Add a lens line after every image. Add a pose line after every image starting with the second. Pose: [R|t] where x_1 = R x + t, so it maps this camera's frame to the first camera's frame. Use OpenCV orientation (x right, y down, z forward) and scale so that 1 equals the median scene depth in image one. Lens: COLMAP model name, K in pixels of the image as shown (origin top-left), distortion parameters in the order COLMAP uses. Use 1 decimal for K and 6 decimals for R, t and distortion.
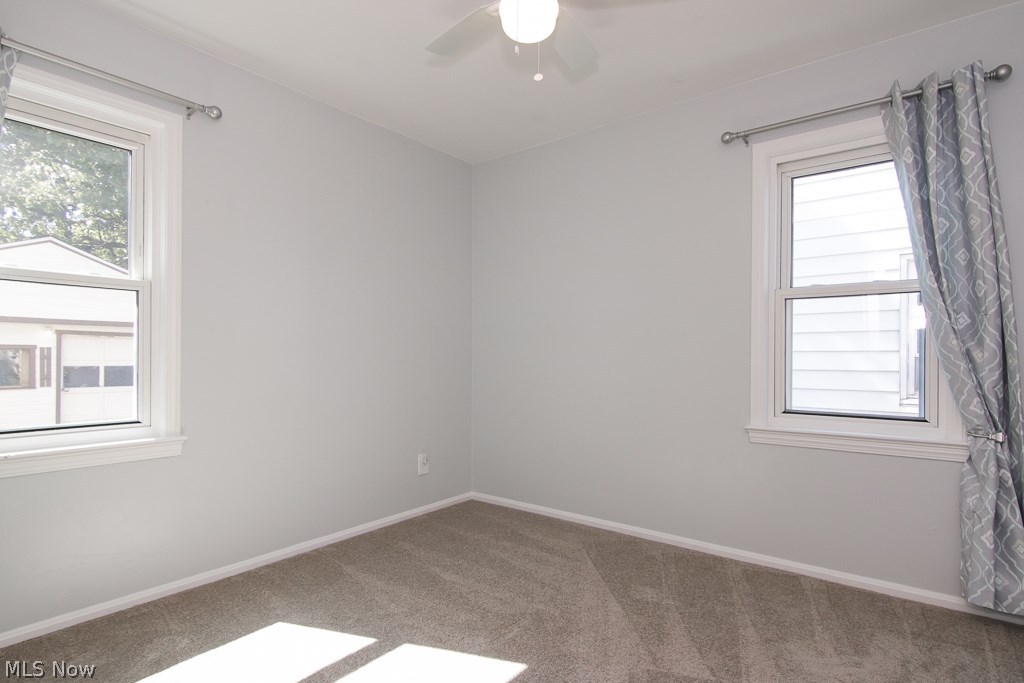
lens RADIAL K [[528.8, 0, 524.5], [0, 528.8, 358.3], [0, 0, 1]] dist [-0.012950, -0.000796]
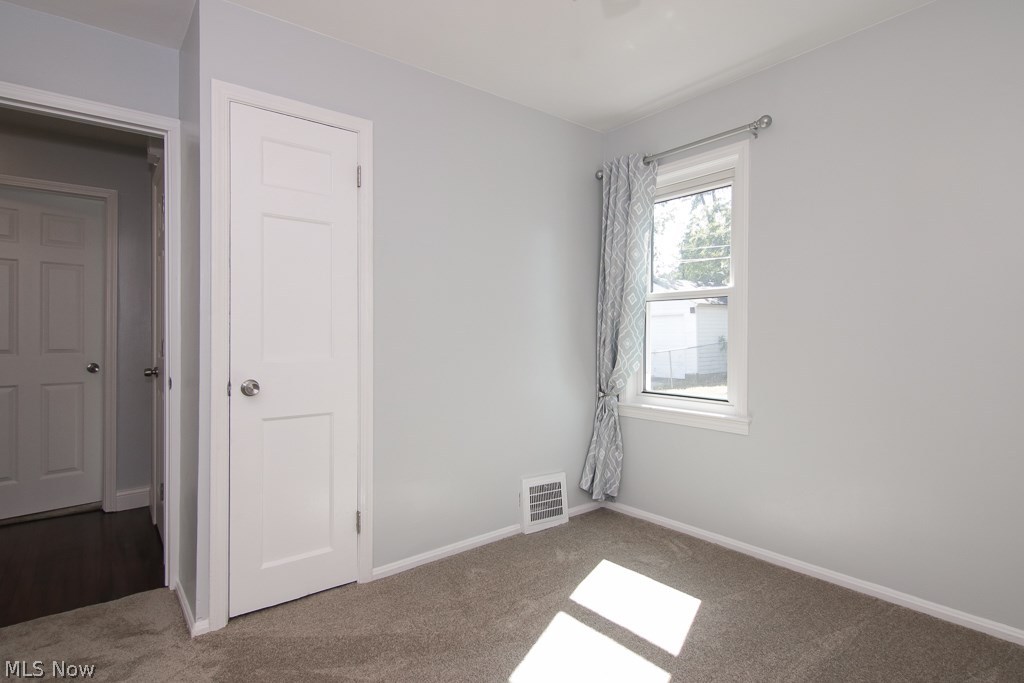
lens RADIAL K [[523.2, 0, 514.7], [0, 523.2, 333.8], [0, 0, 1]] dist [0.001314, -0.000388]
pose [[-0.251792, -0.009712, -0.967733, 0.528339], [-0.005549, 0.999948, -0.008592, -0.021846], [0.967765, 0.003206, -0.251833, 0.720947]]
